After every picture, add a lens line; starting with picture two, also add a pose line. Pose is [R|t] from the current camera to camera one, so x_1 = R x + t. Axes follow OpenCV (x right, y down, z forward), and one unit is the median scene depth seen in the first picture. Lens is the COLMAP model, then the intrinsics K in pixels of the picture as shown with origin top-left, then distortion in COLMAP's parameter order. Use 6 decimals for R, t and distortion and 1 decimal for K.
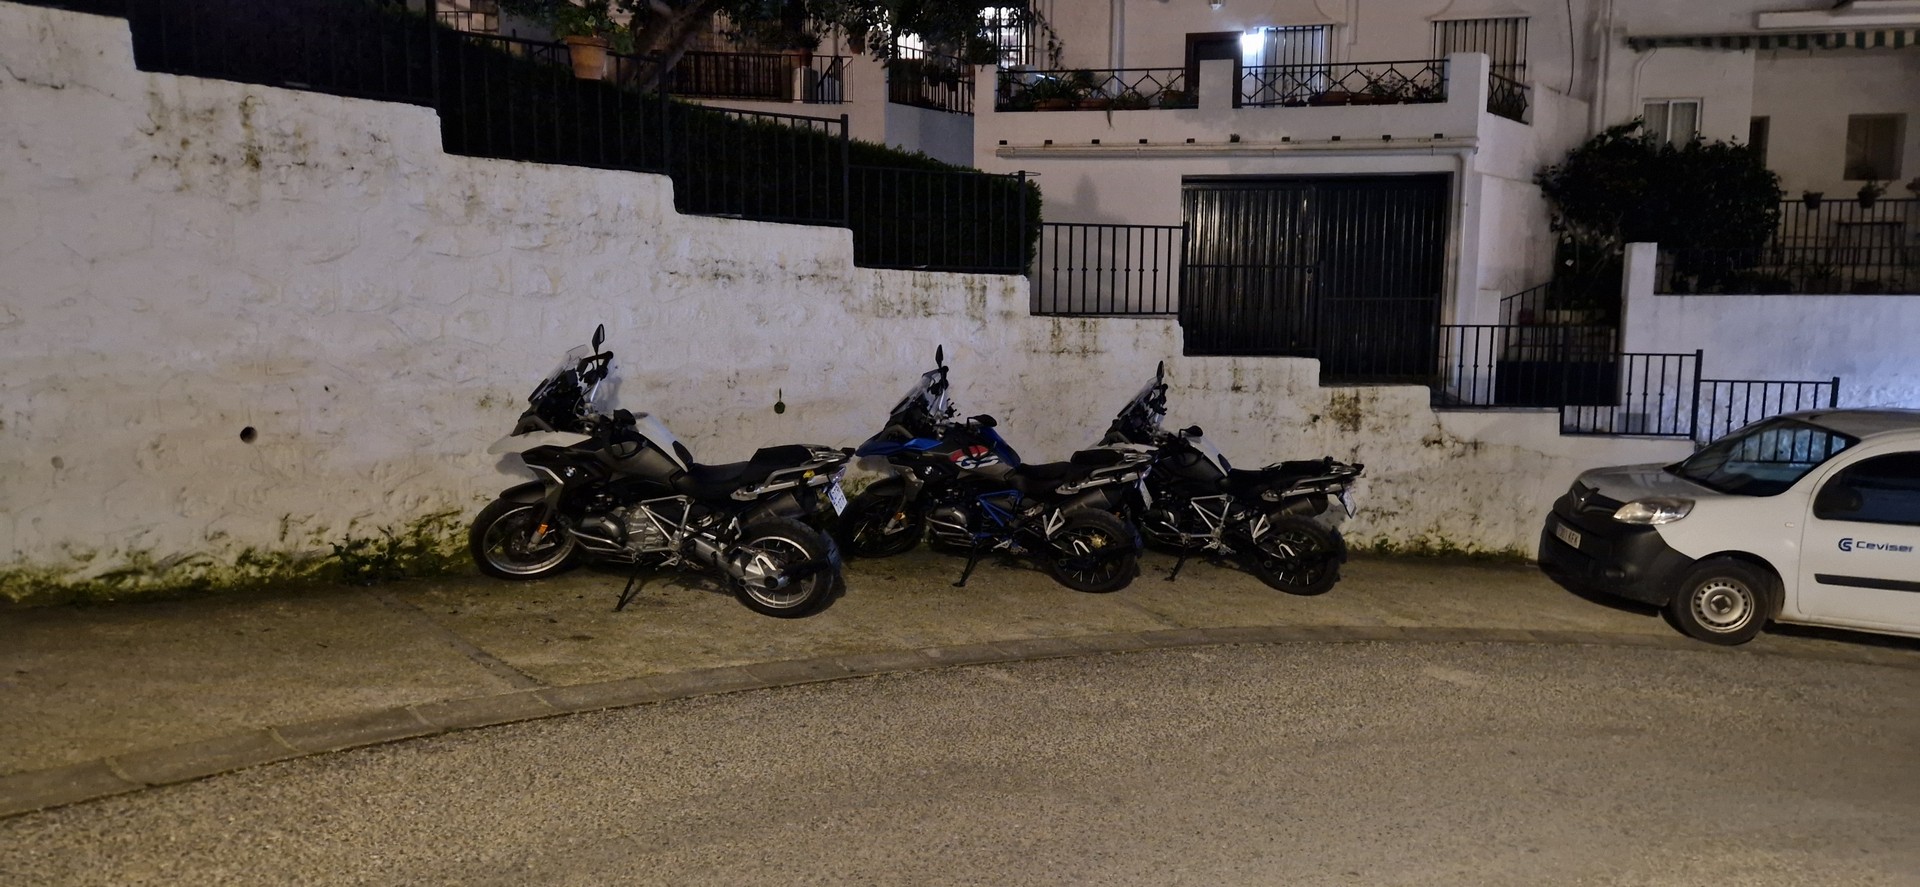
lens RADIAL K [[1292.6, 0, 960.0], [0, 1292.6, 443.5], [0, 0, 1]] dist [0.087917, -0.093274]
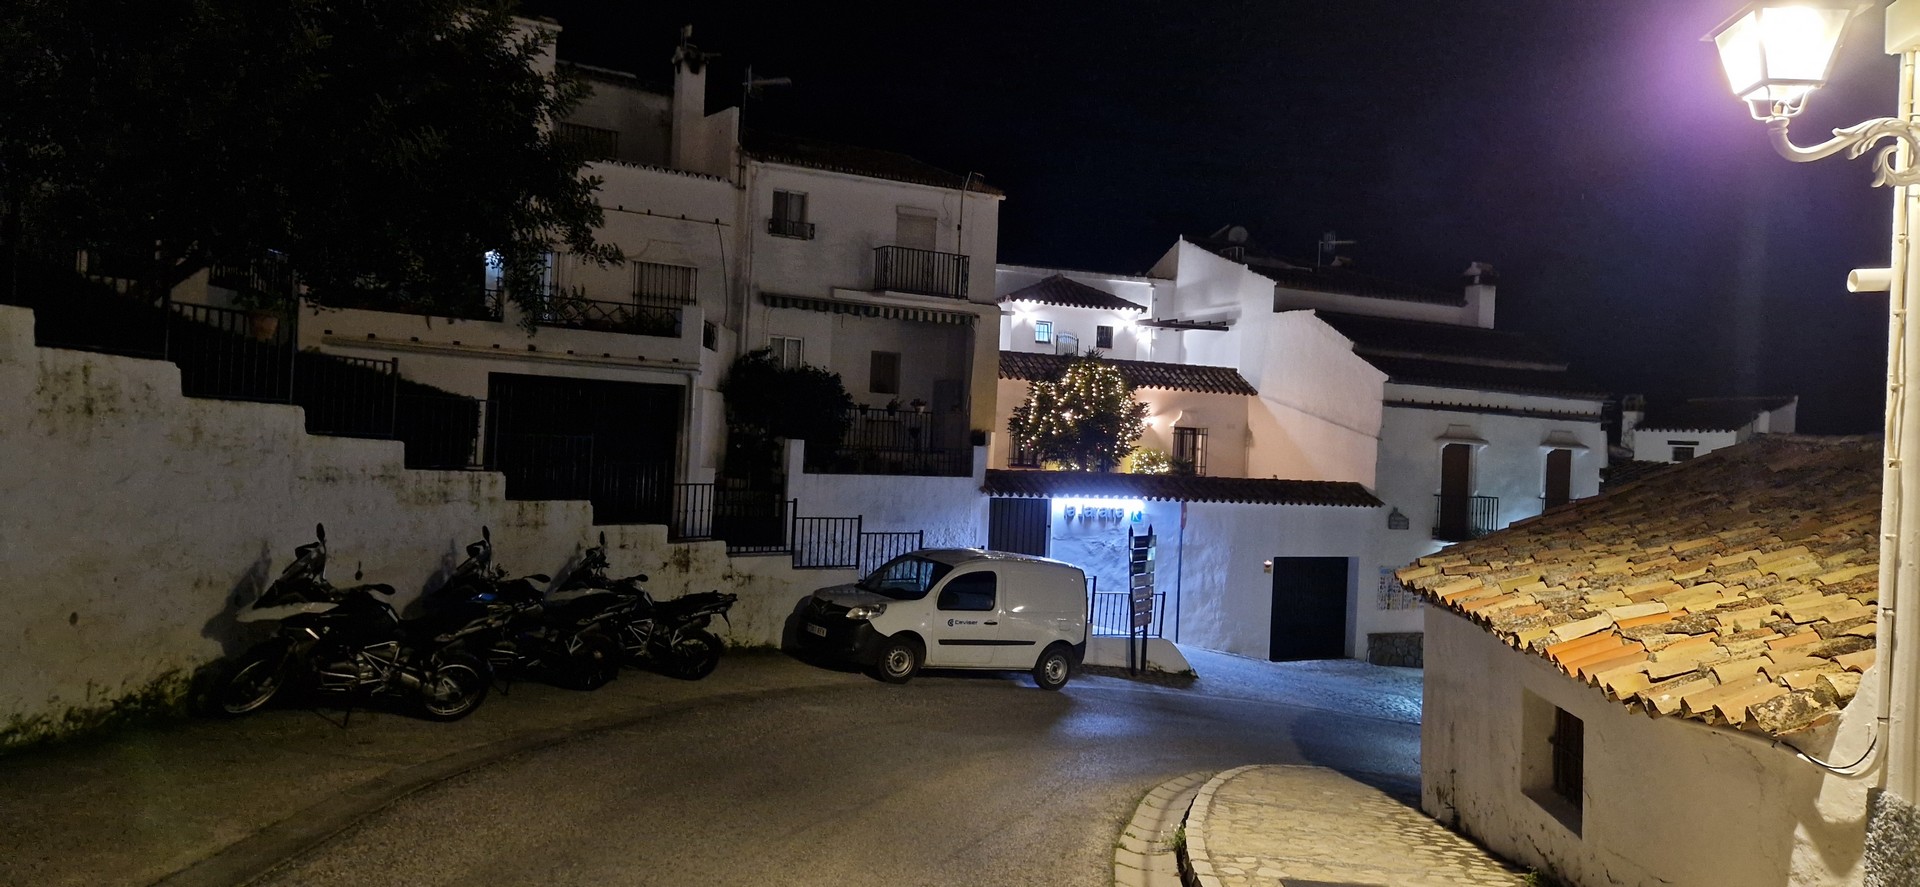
lens RADIAL K [[1292.6, 0, 960.0], [0, 1292.6, 443.5], [0, 0, 1]] dist [0.087917, -0.093274]
pose [[0.745494, 0.025824, 0.666012, -0.555570], [0.036667, 0.996147, -0.079668, -0.031410], [-0.665503, 0.083813, 0.741674, -0.405683]]
